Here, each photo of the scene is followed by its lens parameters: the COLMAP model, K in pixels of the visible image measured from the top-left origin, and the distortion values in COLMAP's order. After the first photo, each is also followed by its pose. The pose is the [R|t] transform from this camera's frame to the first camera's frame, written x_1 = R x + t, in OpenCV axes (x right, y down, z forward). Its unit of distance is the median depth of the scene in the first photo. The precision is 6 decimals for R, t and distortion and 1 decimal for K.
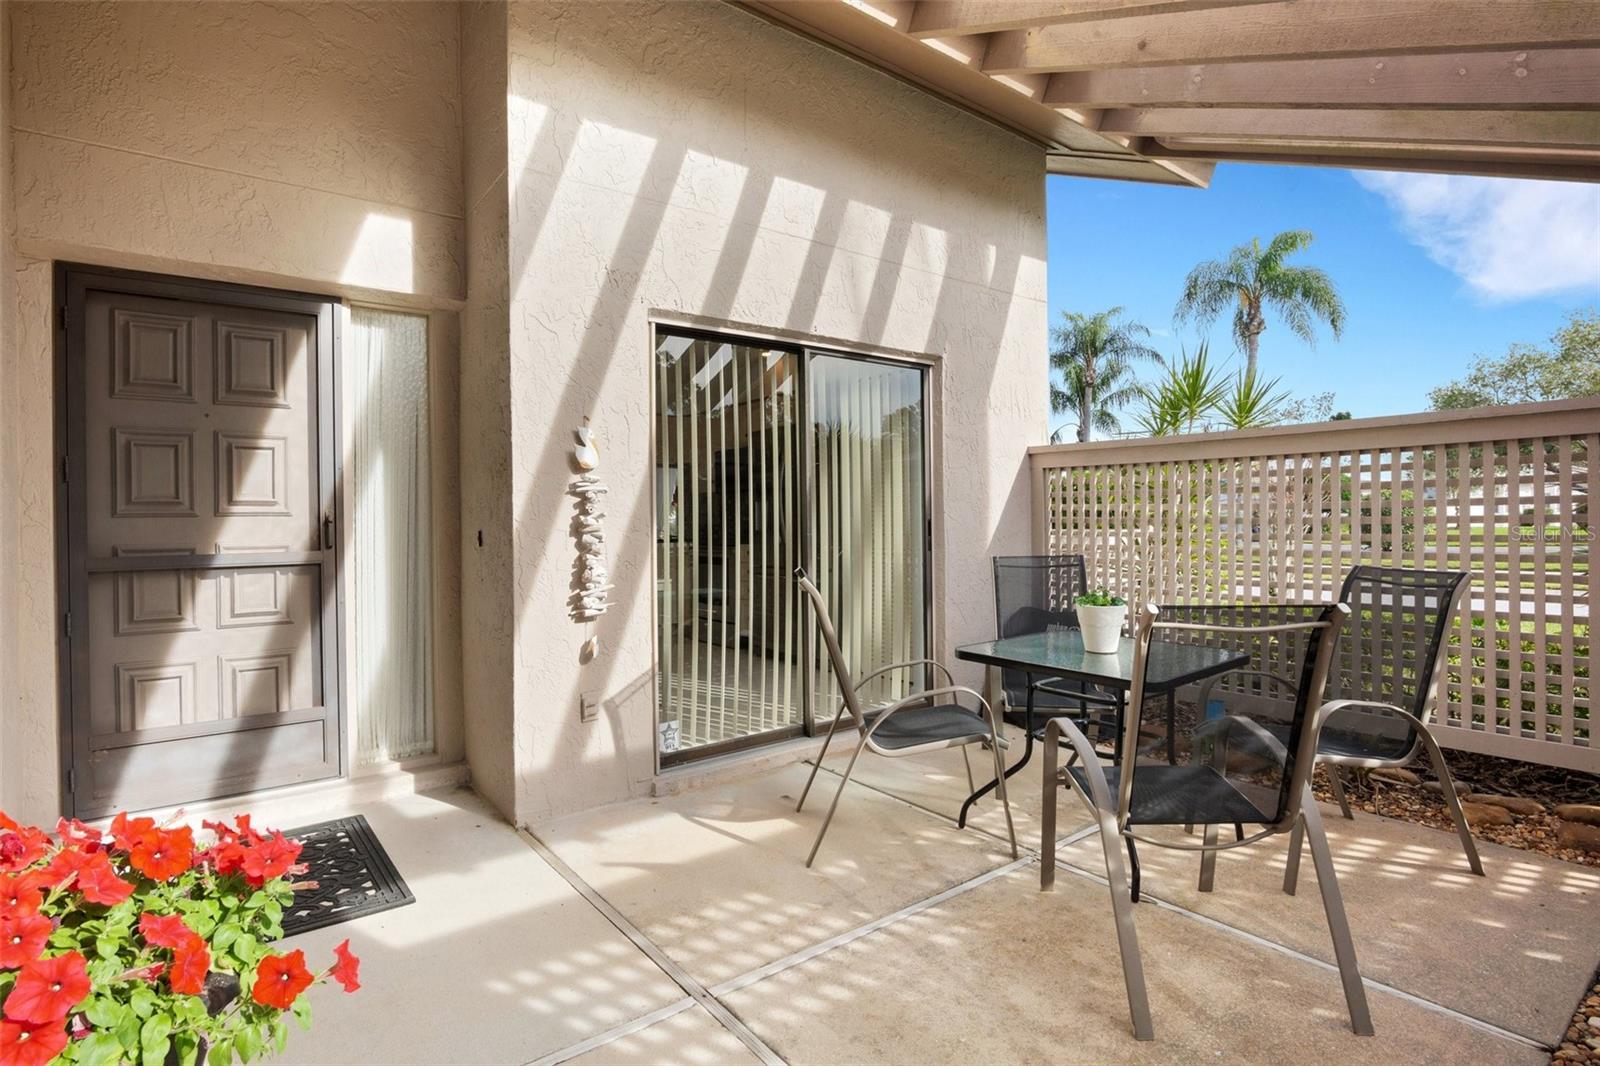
lens RADIAL K [[793.8, 0, 799.9], [0, 793.8, 521.6], [0, 0, 1]] dist [-0.001783, -0.000131]
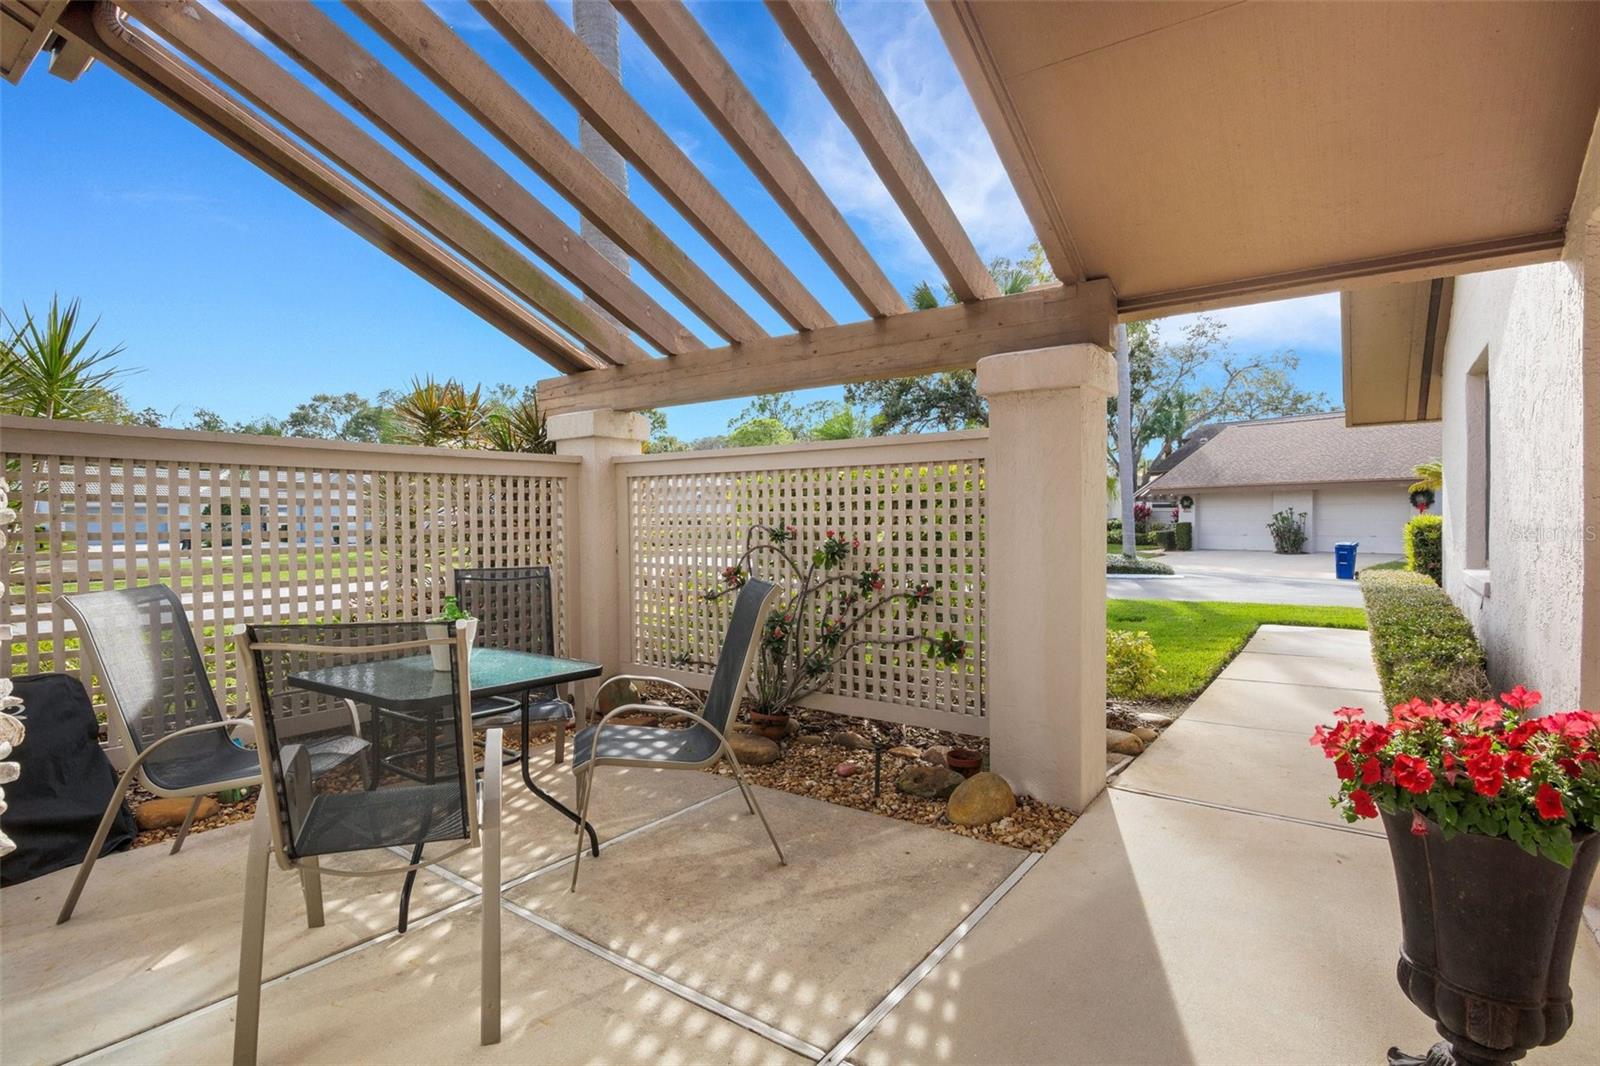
lens RADIAL K [[793.8, 0, 799.5], [0, 793.8, 536.1], [0, 0, 1]] dist [-0.001783, -0.000131]
pose [[-0.278298, -0.001817, 0.960493, -0.923586], [0.014425, 0.999878, 0.006071, 0.007958], [-0.960386, 0.015545, -0.278238, 1.220370]]
